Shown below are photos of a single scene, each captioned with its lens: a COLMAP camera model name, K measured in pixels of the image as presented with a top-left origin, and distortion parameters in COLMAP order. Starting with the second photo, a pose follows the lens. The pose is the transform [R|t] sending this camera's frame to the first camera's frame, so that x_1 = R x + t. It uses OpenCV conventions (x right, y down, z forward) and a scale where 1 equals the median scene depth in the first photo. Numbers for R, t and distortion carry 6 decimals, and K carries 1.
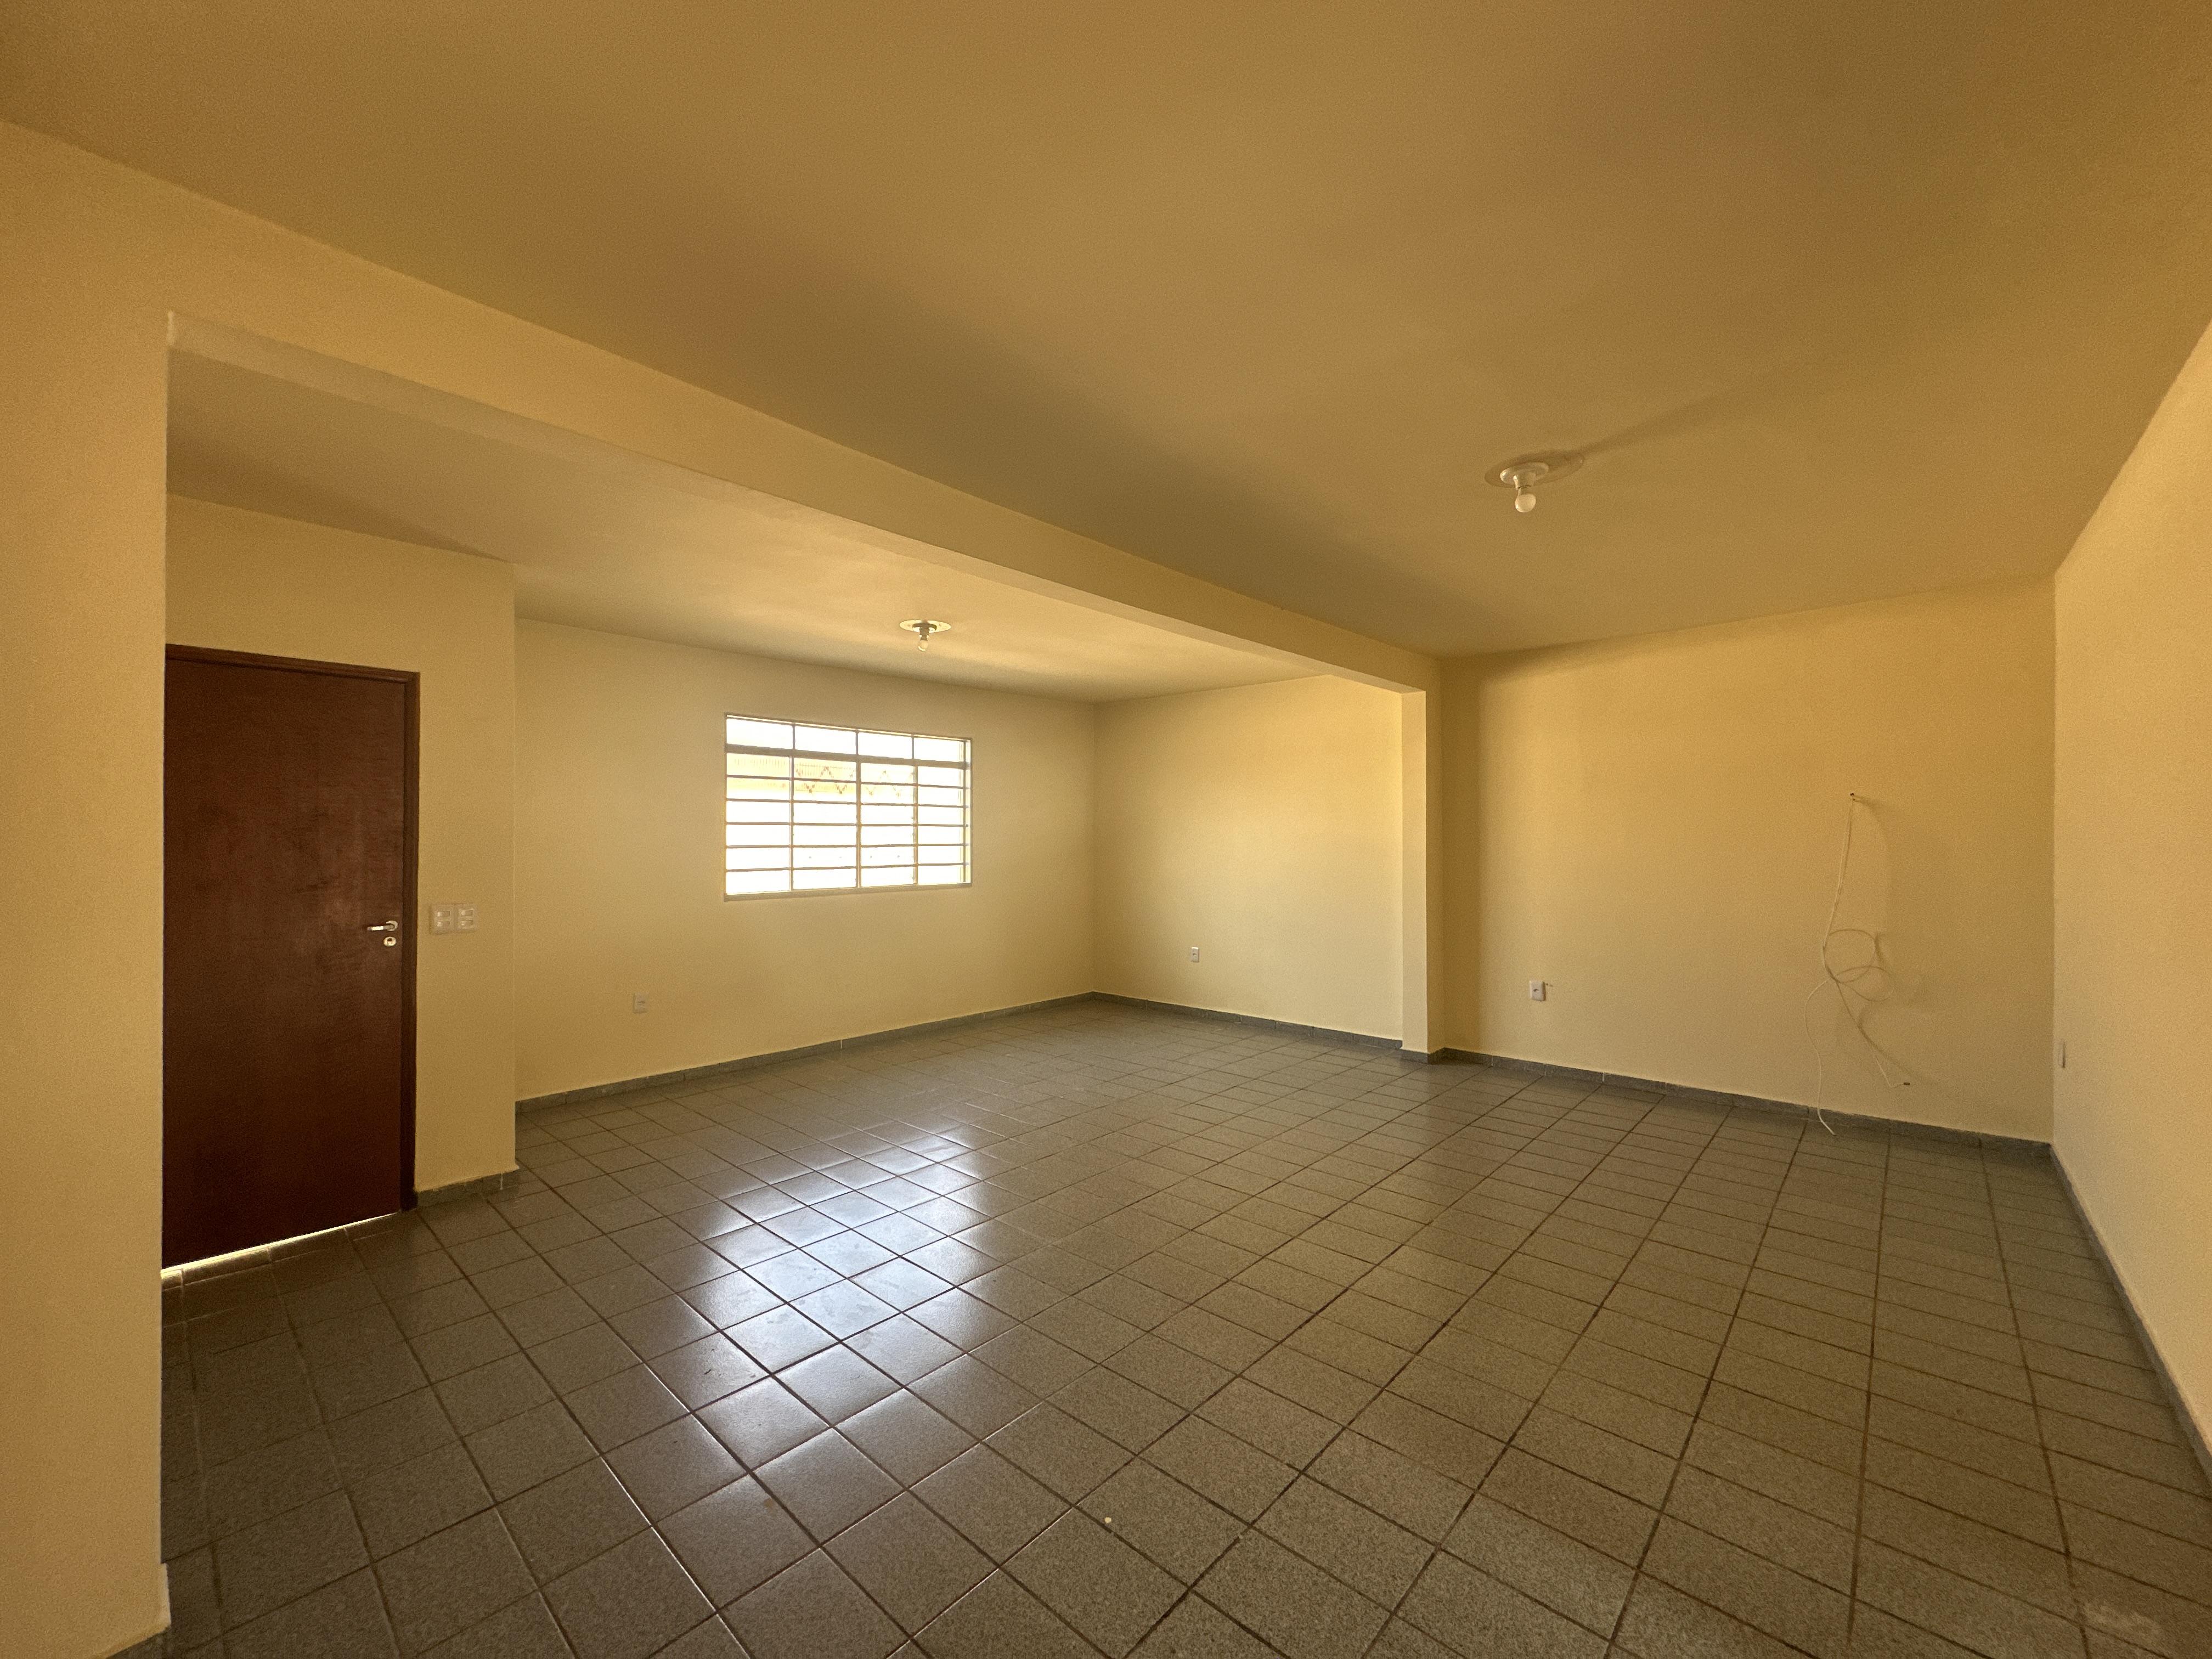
lens RADIAL K [[880.8, 0, 1106.0], [0, 880.8, 829.5], [0, 0, 1]] dist [0.002072, -0.000249]
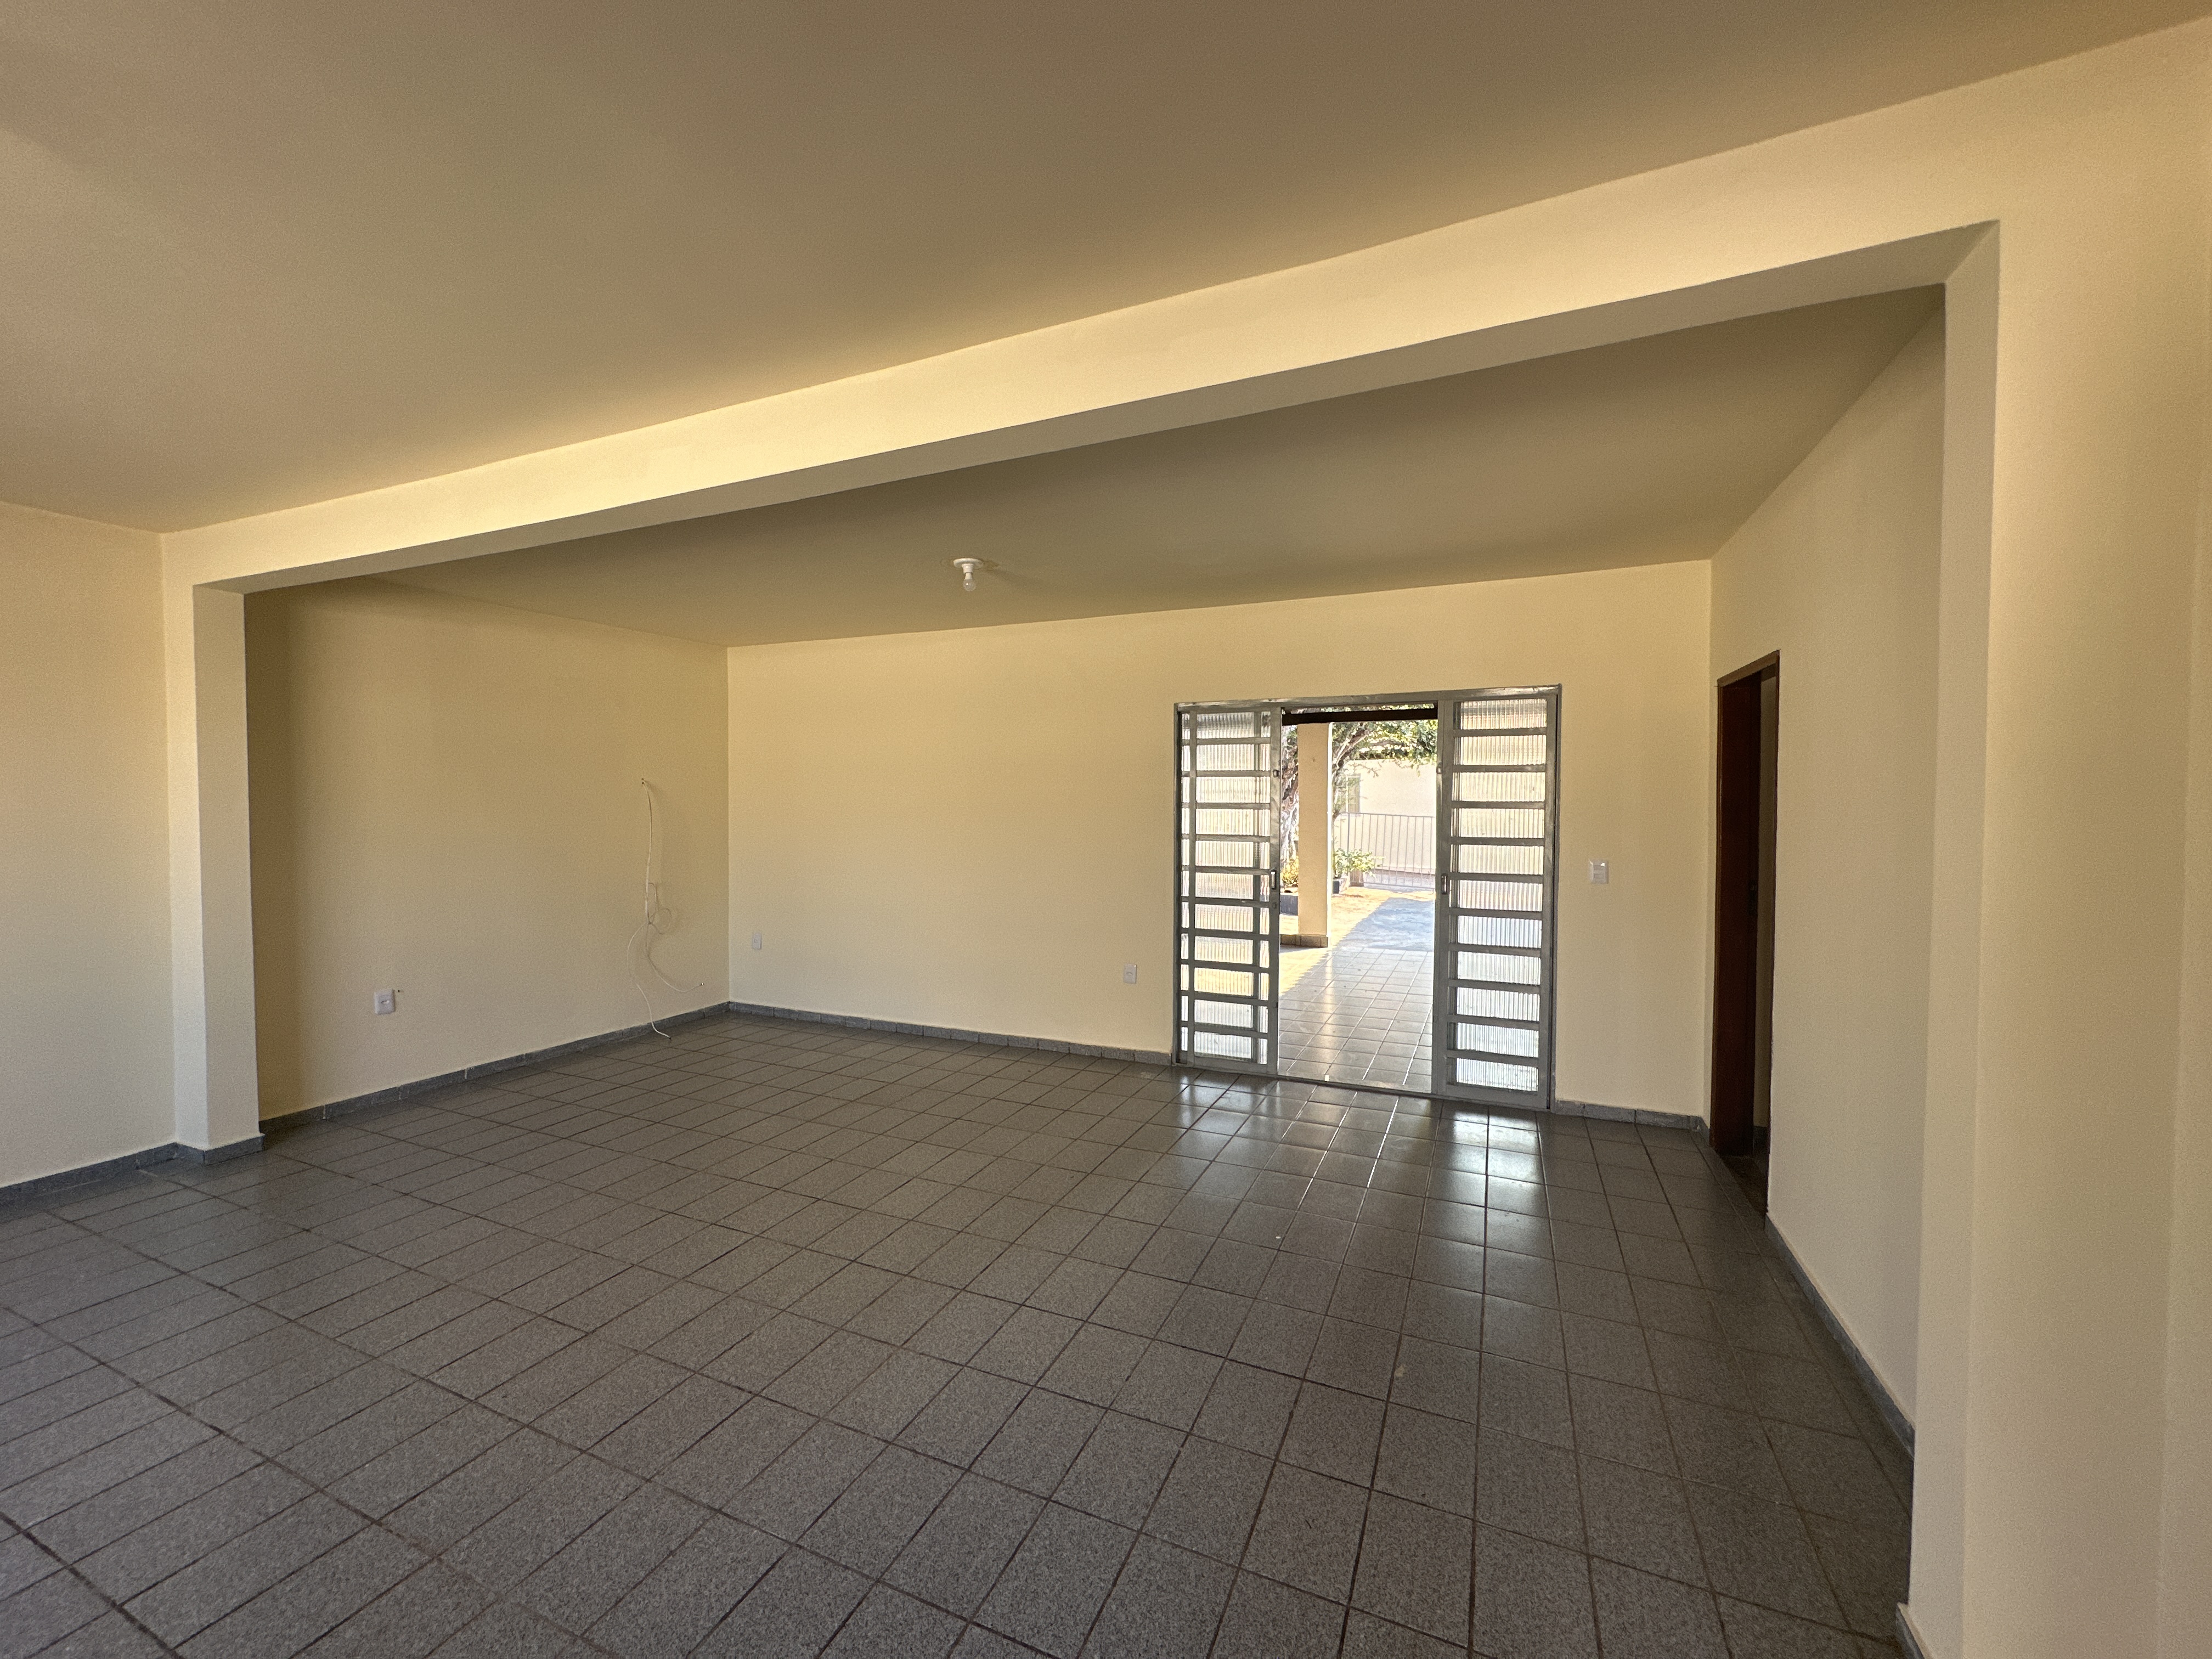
lens RADIAL K [[880.8, 0, 1106.0], [0, 880.8, 829.5], [0, 0, 1]] dist [0.002072, -0.000249]
pose [[-0.316610, -0.029245, 0.948105, -1.135436], [-0.013293, 0.999563, 0.026393, -0.019341], [-0.948463, -0.004247, -0.316861, 1.428542]]
